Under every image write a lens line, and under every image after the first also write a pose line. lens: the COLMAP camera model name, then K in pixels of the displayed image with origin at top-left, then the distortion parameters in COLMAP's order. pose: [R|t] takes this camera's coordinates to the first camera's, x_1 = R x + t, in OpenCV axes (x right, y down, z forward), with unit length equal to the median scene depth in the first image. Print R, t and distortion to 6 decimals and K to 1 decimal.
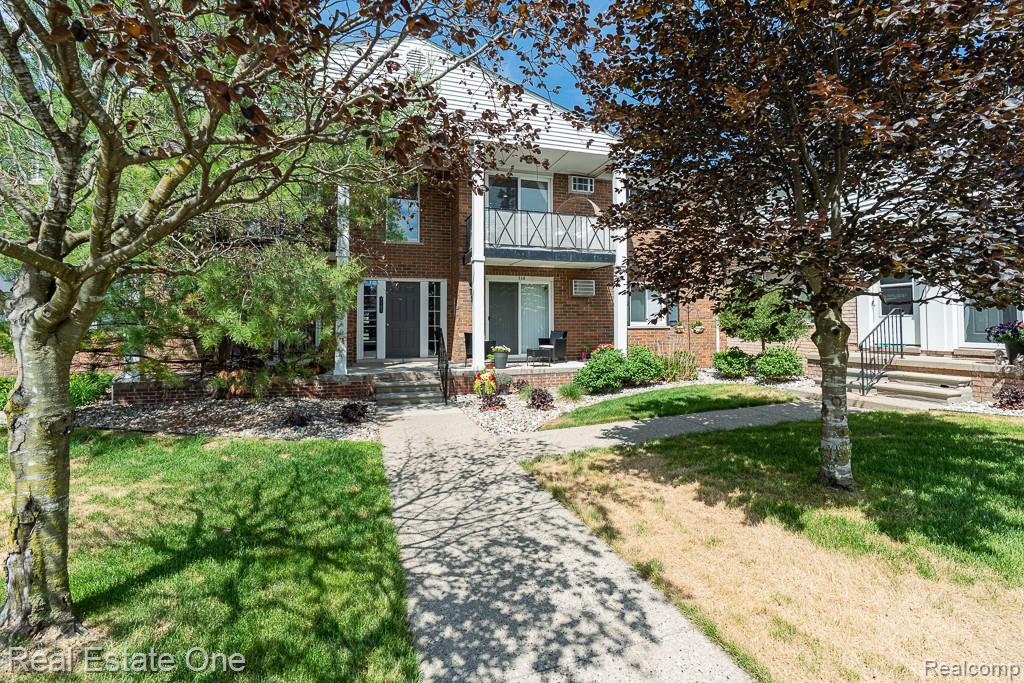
lens RADIAL K [[447.9, 0, 514.6], [0, 447.9, 270.8], [0, 0, 1]] dist [-0.000073, 0.000041]
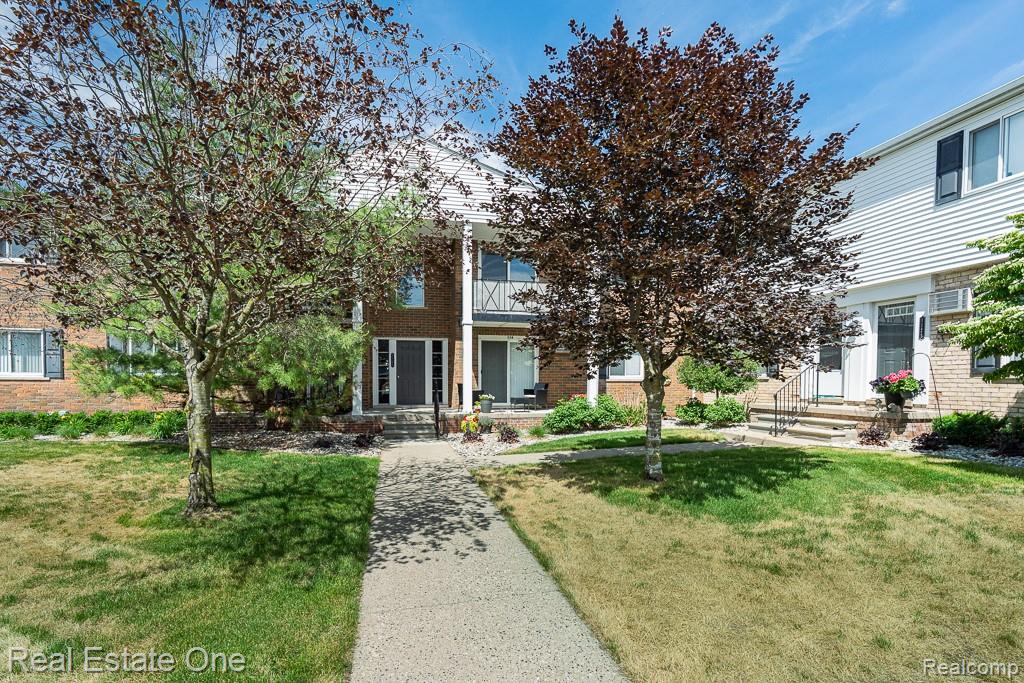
lens RADIAL K [[481.1, 0, 512.0], [0, 481.1, 341.5], [0, 0, 1]] dist [-0.001763, 0.000115]
pose [[0.995506, -0.001701, -0.094681, 0.196162], [0.005426, 0.999221, 0.039099, -0.031094], [0.094540, -0.039437, 0.994740, -0.340168]]
